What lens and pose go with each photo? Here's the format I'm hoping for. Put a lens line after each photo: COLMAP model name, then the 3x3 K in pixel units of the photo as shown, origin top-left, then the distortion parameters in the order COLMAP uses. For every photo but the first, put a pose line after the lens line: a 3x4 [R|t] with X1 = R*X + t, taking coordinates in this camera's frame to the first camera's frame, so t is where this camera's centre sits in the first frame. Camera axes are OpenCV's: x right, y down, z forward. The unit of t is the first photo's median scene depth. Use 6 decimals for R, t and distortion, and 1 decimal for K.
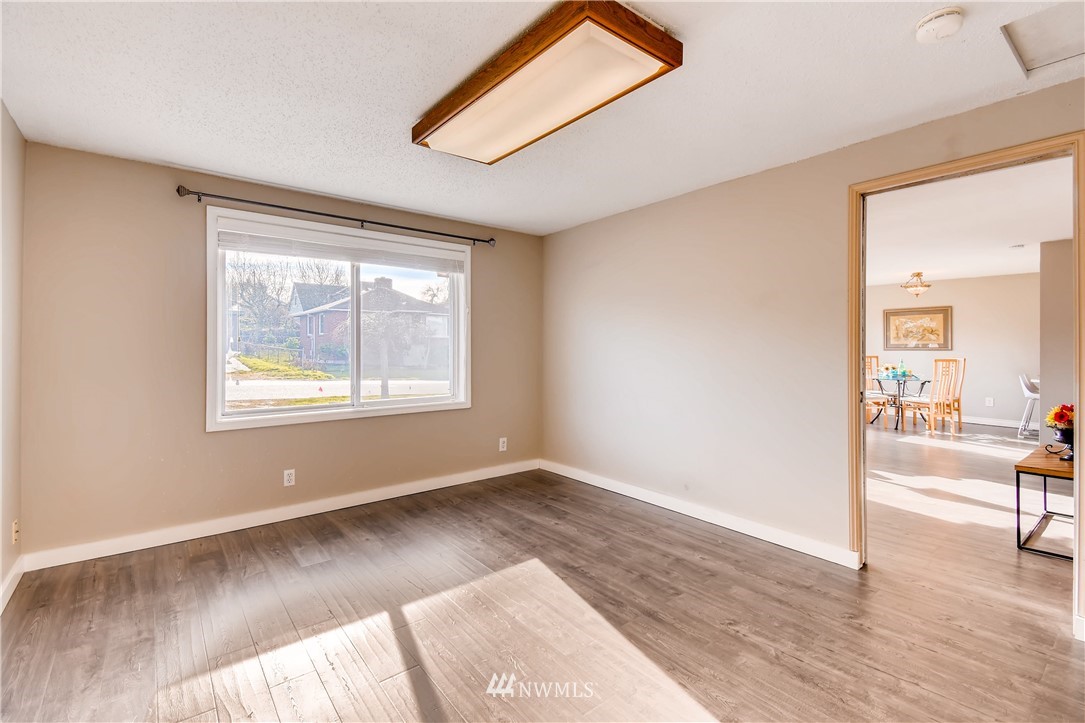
lens RADIAL K [[481.4, 0, 559.7], [0, 481.4, 349.4], [0, 0, 1]] dist [0.017483, -0.003360]
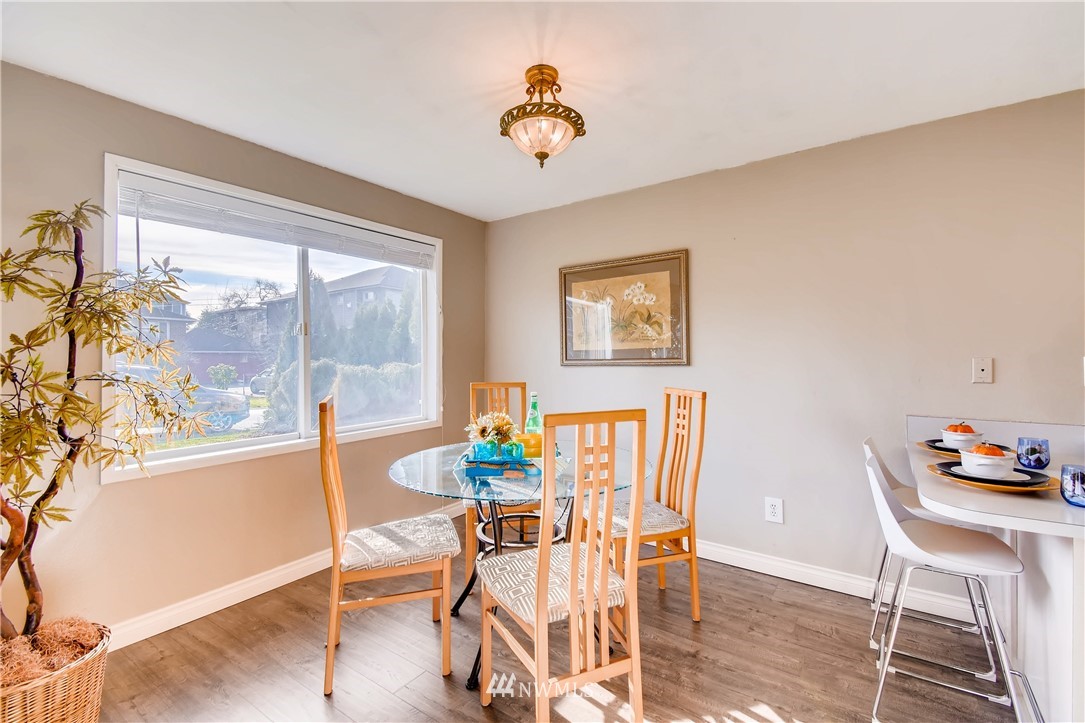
lens RADIAL K [[481.4, 0, 538.0], [0, 481.4, 364.3], [0, 0, 1]] dist [0.017483, -0.003360]
pose [[0.960650, -0.009976, 0.277582, 1.651635], [0.011028, 0.999937, -0.002229, 0.002729], [-0.277543, 0.005203, 0.960699, 1.883817]]
